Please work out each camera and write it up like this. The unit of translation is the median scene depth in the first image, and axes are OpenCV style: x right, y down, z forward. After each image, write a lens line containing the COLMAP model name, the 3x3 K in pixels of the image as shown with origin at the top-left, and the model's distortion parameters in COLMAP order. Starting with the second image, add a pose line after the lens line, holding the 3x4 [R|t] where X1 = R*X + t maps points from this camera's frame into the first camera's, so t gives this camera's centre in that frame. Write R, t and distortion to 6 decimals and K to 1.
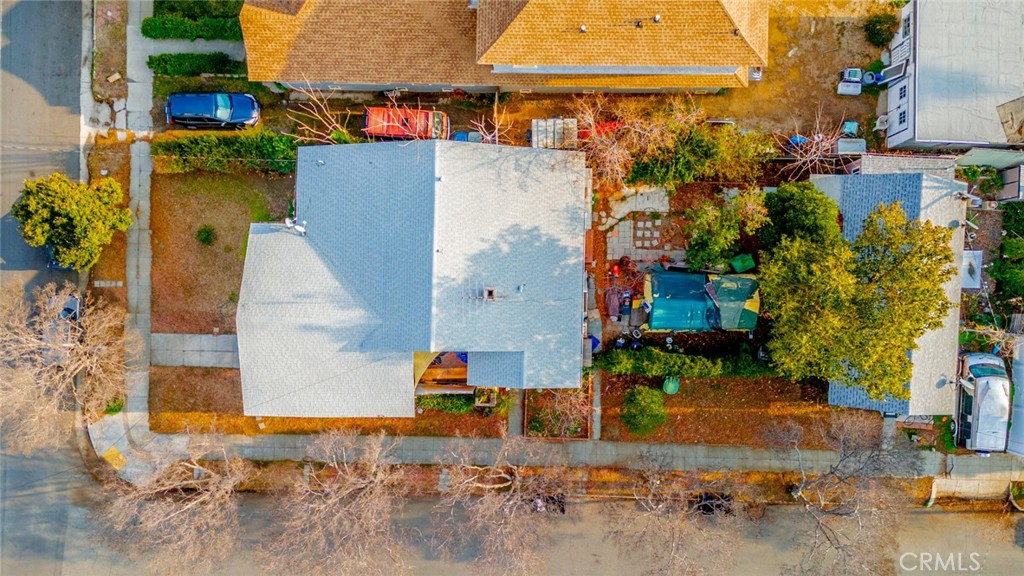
lens RADIAL K [[743.8, 0, 512.3], [0, 743.8, 294.2], [0, 0, 1]] dist [0.077324, -0.068439]
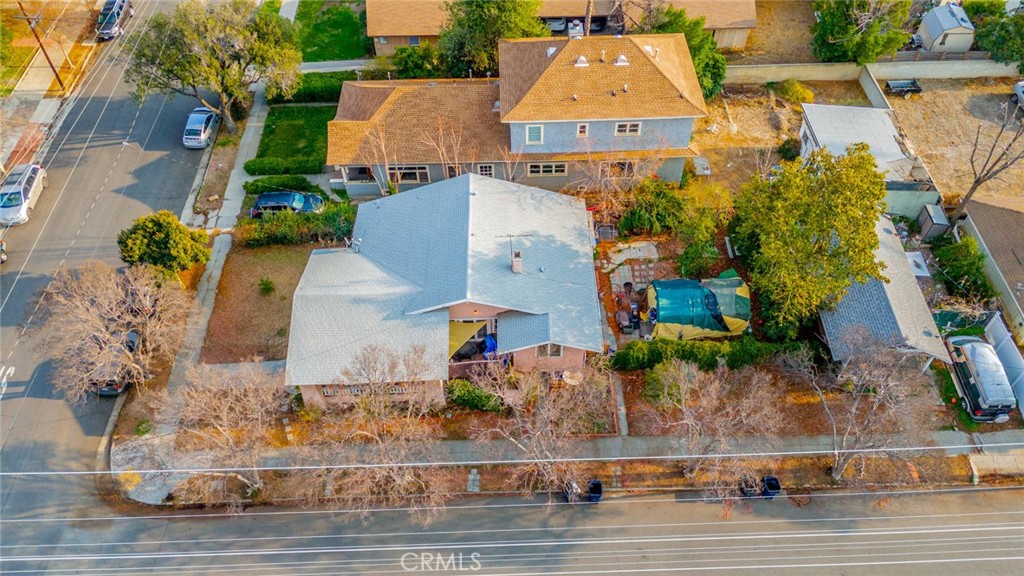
lens RADIAL K [[743.8, 0, 512.3], [0, 743.8, 294.2], [0, 0, 1]] dist [0.077324, -0.068439]
pose [[0.999043, -0.025544, 0.035505, -0.069742], [0.042114, 0.780965, -0.623153, 0.671043], [-0.011810, 0.624052, 0.781294, 0.099836]]
